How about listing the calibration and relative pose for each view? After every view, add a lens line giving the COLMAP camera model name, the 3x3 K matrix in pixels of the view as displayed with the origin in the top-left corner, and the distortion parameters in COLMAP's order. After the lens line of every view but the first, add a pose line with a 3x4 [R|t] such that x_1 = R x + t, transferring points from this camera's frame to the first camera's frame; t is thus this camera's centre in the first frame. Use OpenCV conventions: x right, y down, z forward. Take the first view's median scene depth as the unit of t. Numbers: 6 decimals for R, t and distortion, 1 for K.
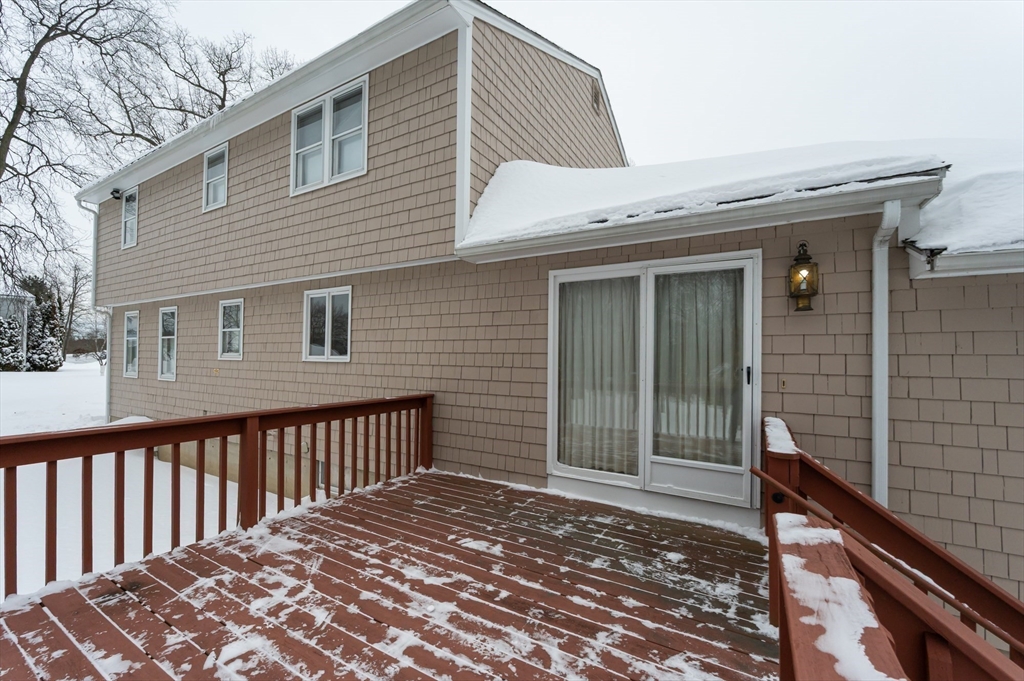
lens RADIAL K [[422.9, 0, 504.2], [0, 422.9, 348.5], [0, 0, 1]] dist [0.001235, -0.000508]
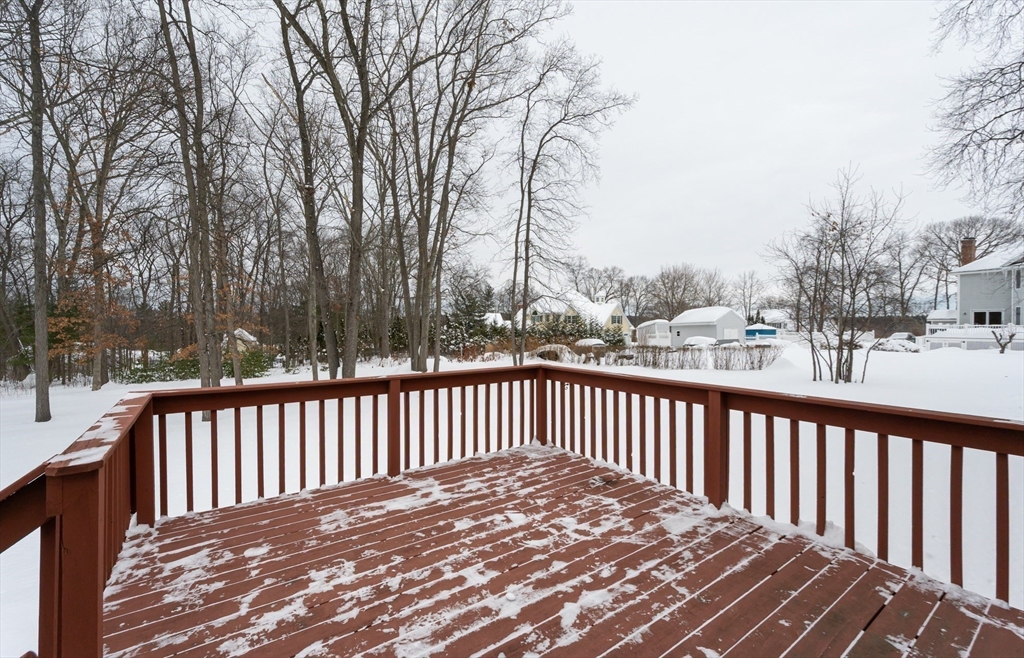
lens RADIAL K [[429.3, 0, 507.1], [0, 429.3, 328.3], [0, 0, 1]] dist [-0.002790, 0.000395]
pose [[-0.415078, -0.005243, -0.909771, 0.625264], [0.015381, 0.999800, -0.012779, 0.031951], [0.909656, -0.019297, -0.414914, 1.260470]]
